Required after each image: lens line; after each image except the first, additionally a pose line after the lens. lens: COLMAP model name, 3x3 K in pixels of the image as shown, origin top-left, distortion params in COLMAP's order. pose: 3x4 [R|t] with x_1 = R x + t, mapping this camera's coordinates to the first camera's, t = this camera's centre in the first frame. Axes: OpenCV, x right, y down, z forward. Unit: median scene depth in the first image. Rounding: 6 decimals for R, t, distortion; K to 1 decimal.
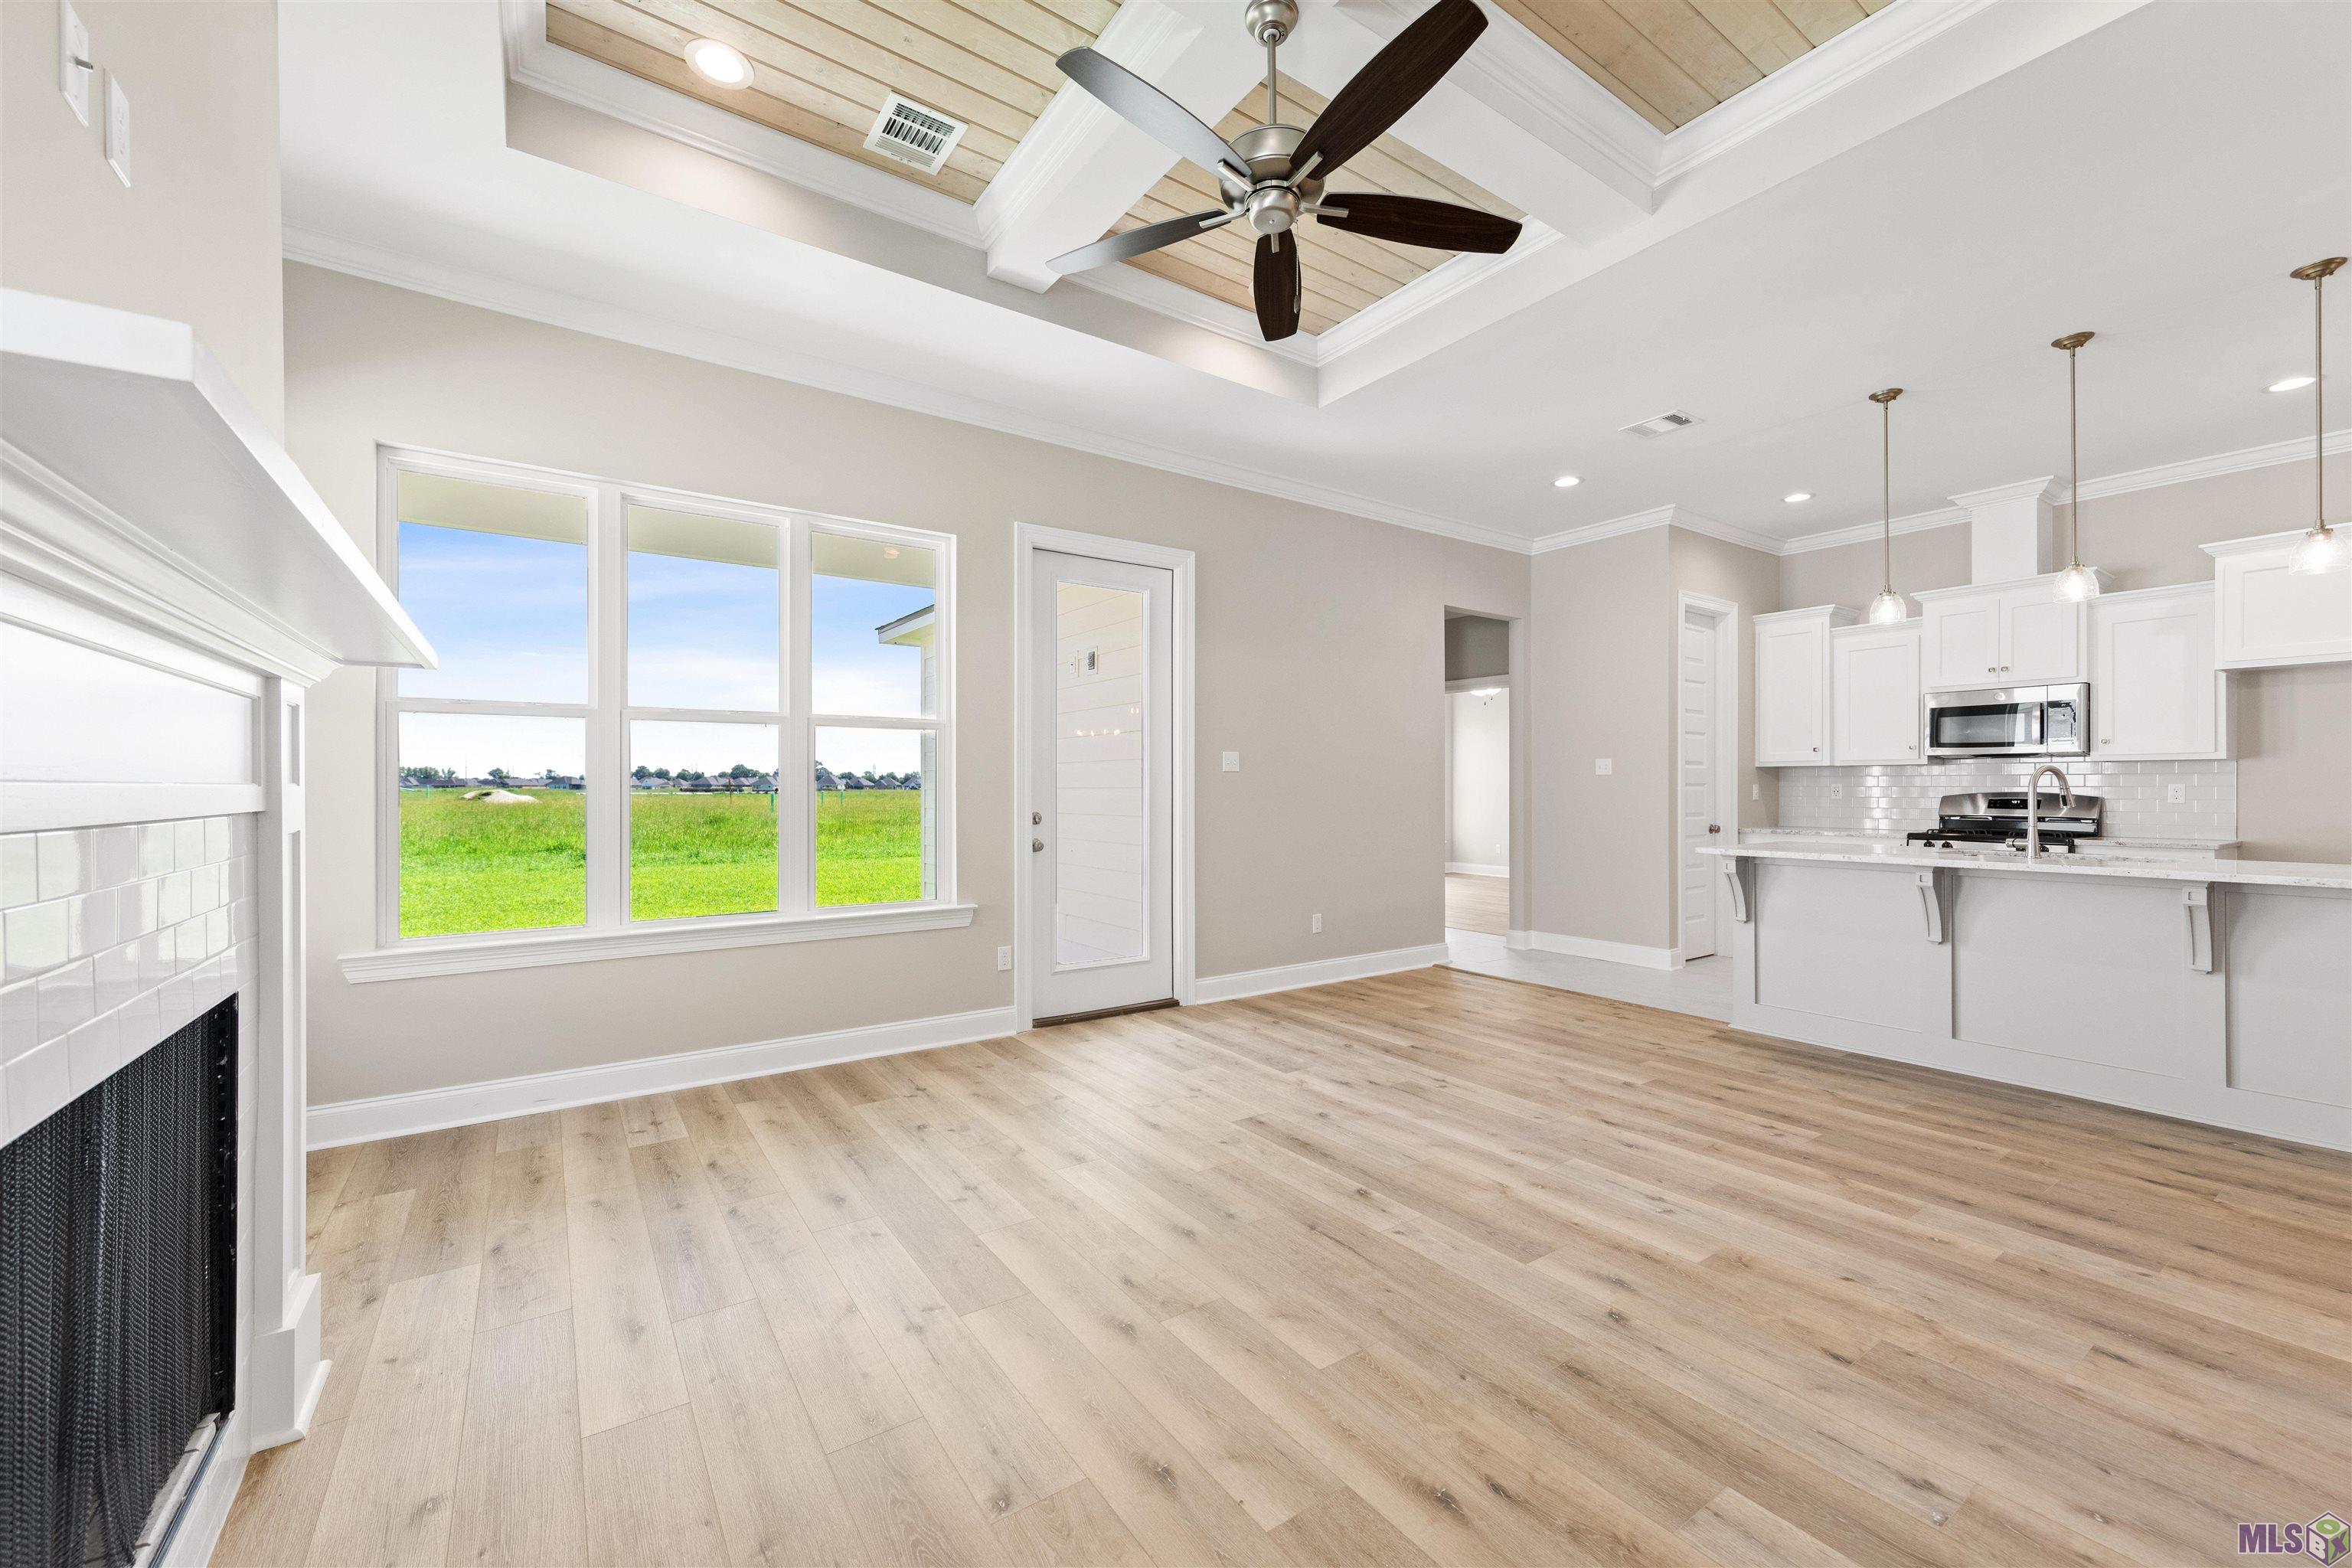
lens RADIAL K [[924.9, 0, 1177.8], [0, 924.9, 789.8], [0, 0, 1]] dist [0.006171, -0.000375]
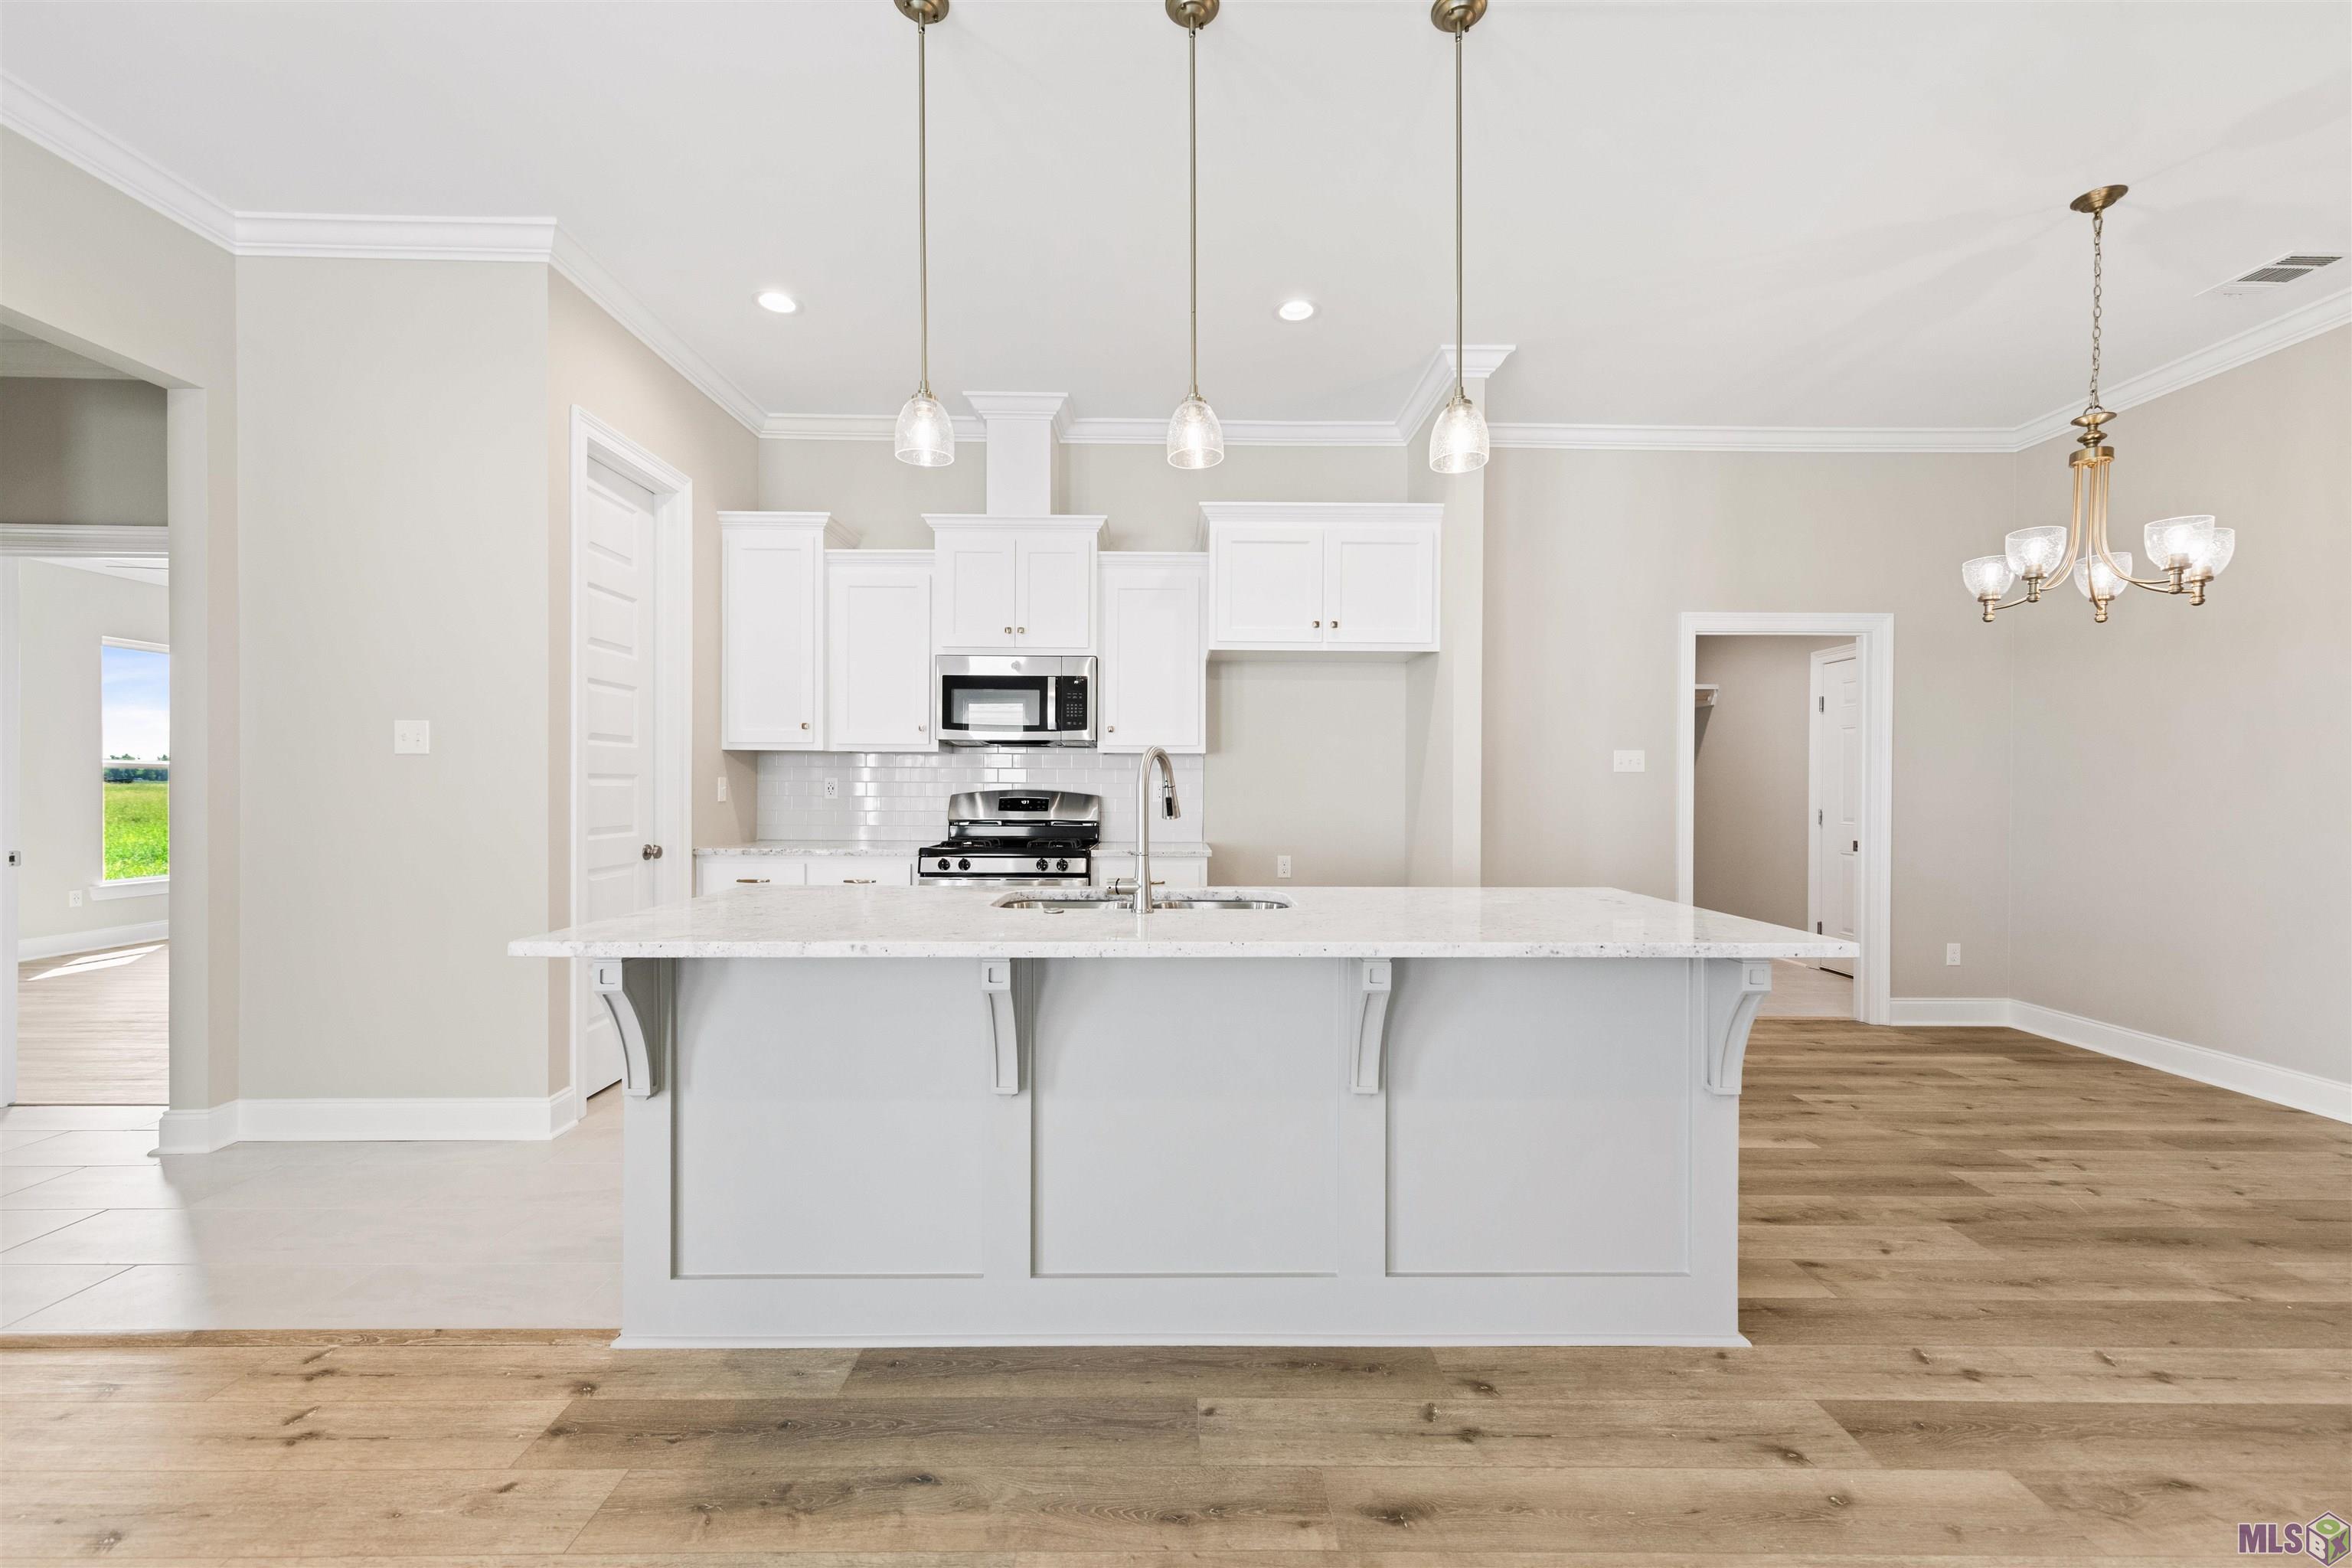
lens RADIAL K [[924.9, 0, 1177.8], [0, 924.9, 789.8], [0, 0, 1]] dist [0.006171, -0.000375]
pose [[0.558174, -0.000959, 0.829724, 0.458394], [-0.004624, 0.999980, 0.004267, -0.002129], [-0.829711, -0.006218, 0.558158, 0.652730]]
